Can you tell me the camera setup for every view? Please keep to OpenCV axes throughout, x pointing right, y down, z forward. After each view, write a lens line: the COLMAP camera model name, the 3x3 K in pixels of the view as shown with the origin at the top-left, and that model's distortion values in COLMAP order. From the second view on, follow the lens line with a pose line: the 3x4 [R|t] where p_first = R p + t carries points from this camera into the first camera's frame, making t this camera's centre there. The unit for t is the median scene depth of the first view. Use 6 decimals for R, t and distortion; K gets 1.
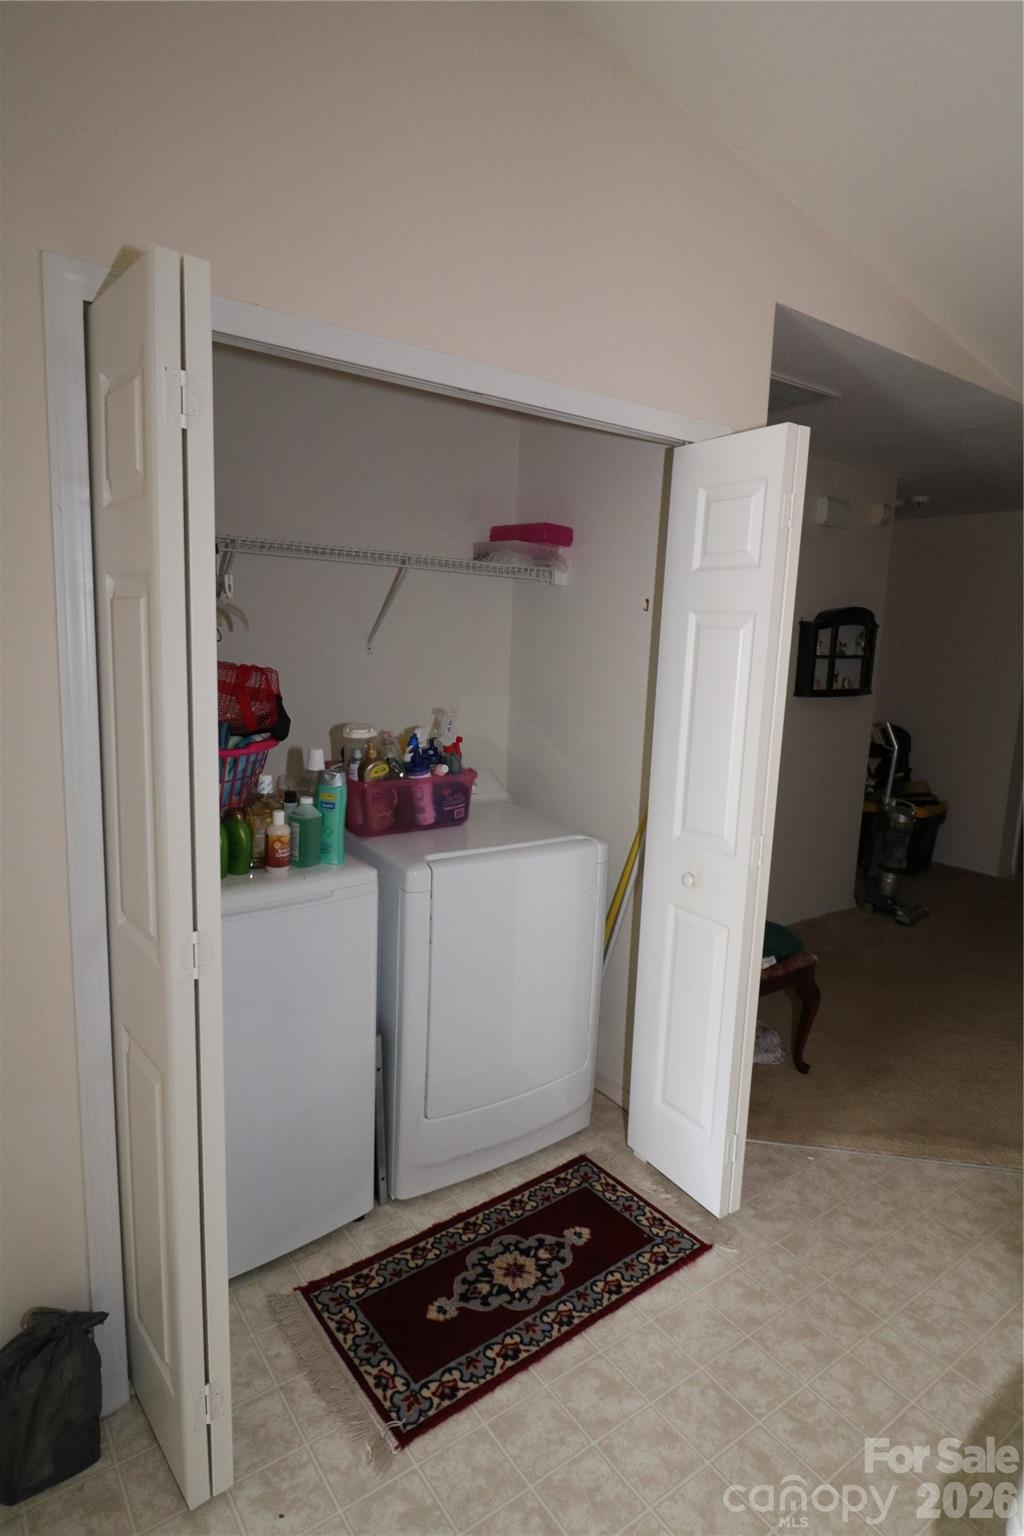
lens RADIAL K [[829.7, 0, 512.0], [0, 829.7, 768.0], [0, 0, 1]] dist [-0.008869, -0.001513]
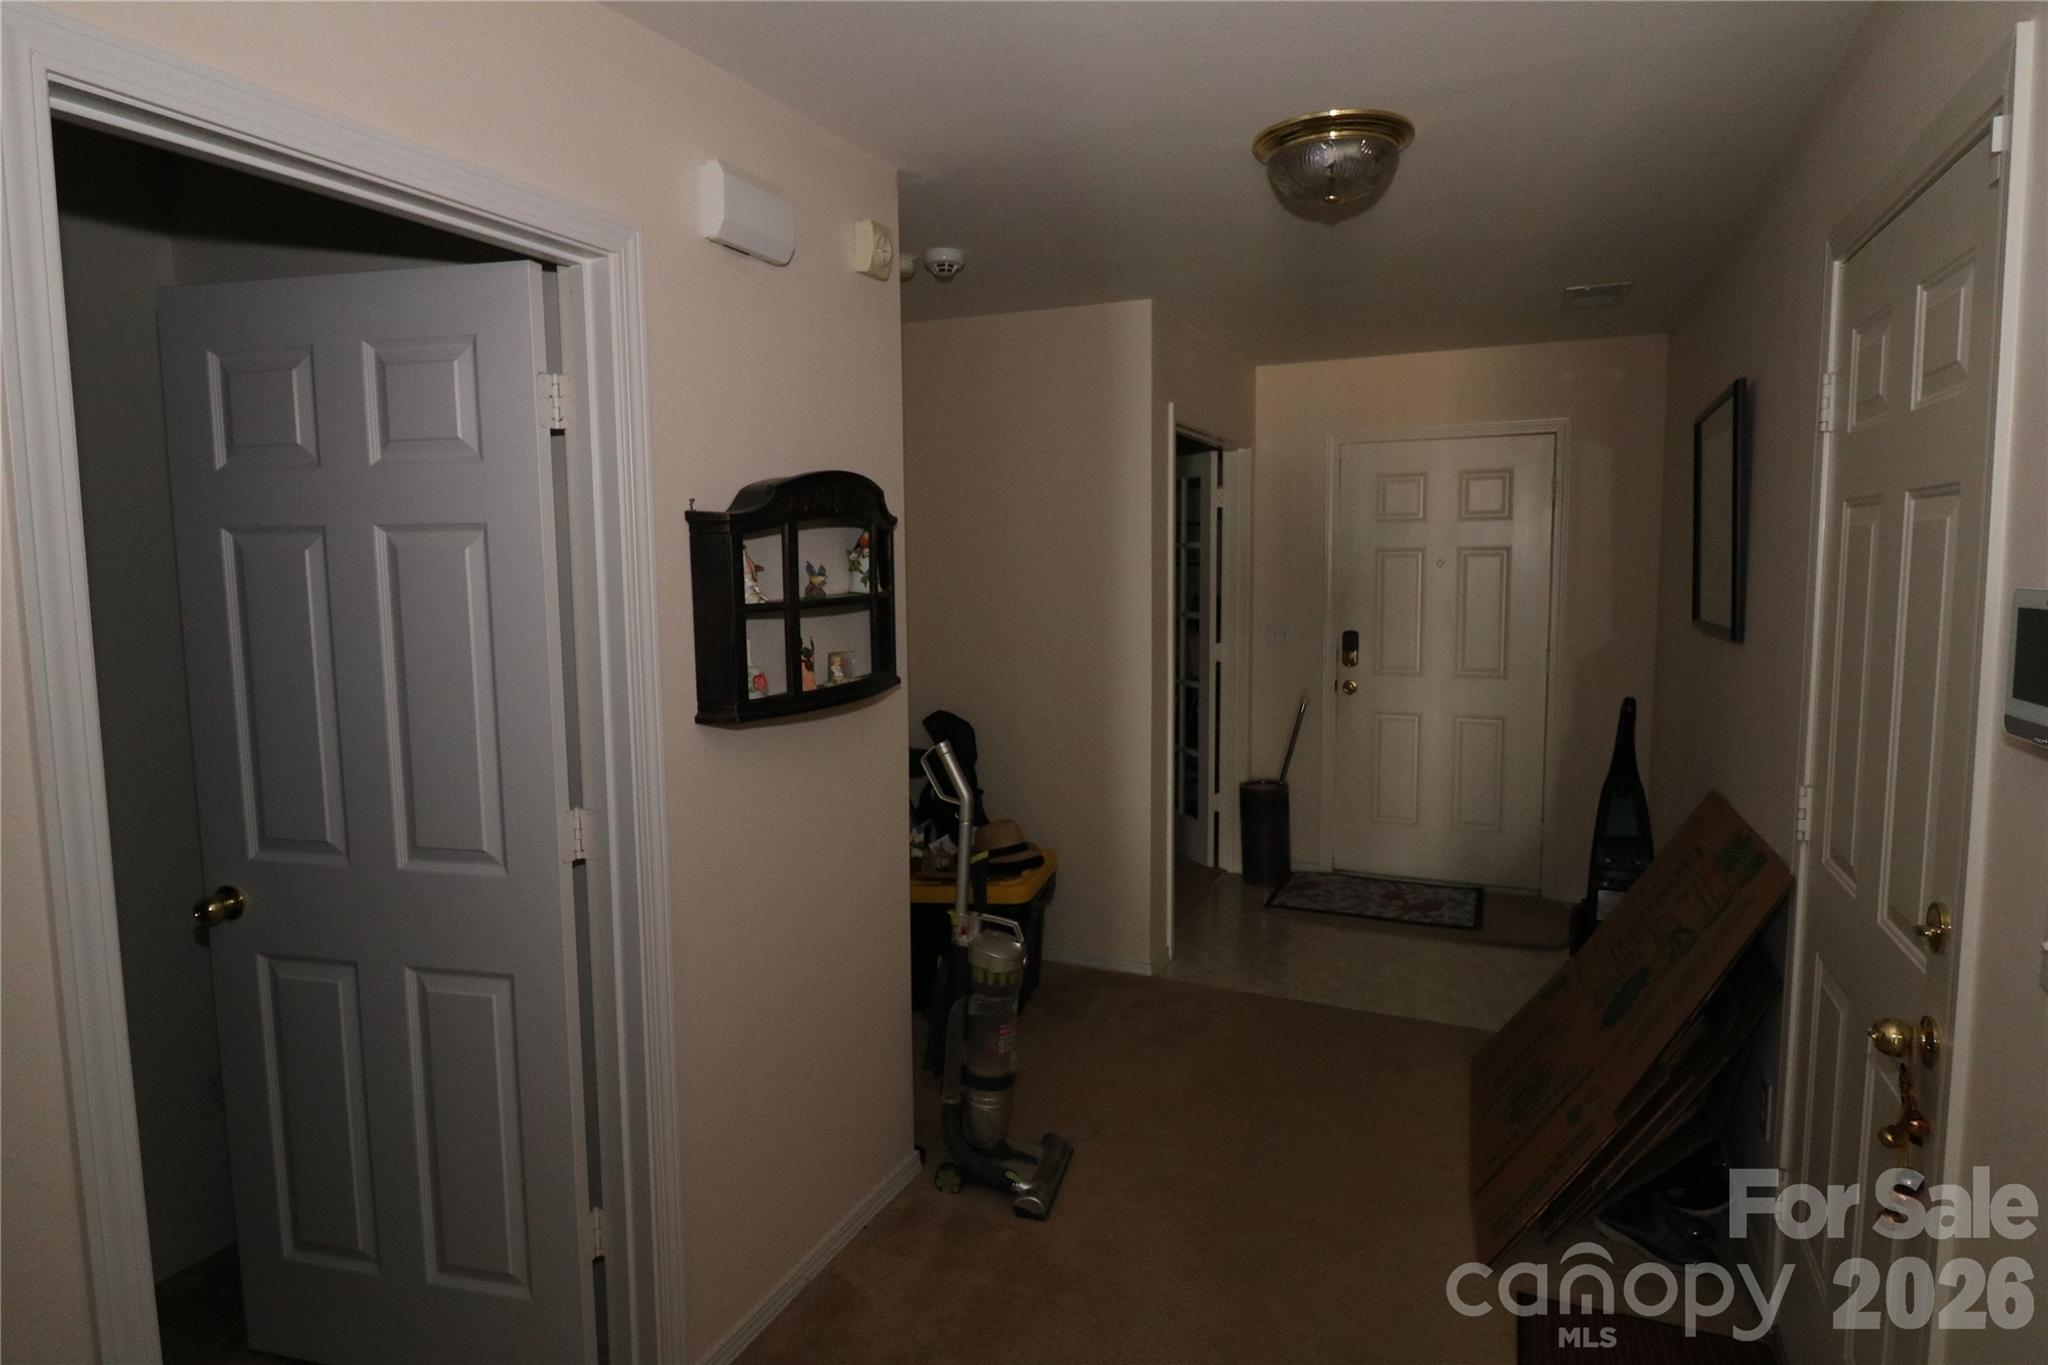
lens RADIAL K [[1106.2, 0, 1031.3], [0, 1106.2, 667.8], [0, 0, 1]] dist [-0.008869, -0.001513]
pose [[0.859173, -0.100032, 0.501812, 0.218575], [0.114303, 0.993443, 0.002332, -0.092536], [-0.498755, 0.055355, 0.864974, 0.498024]]
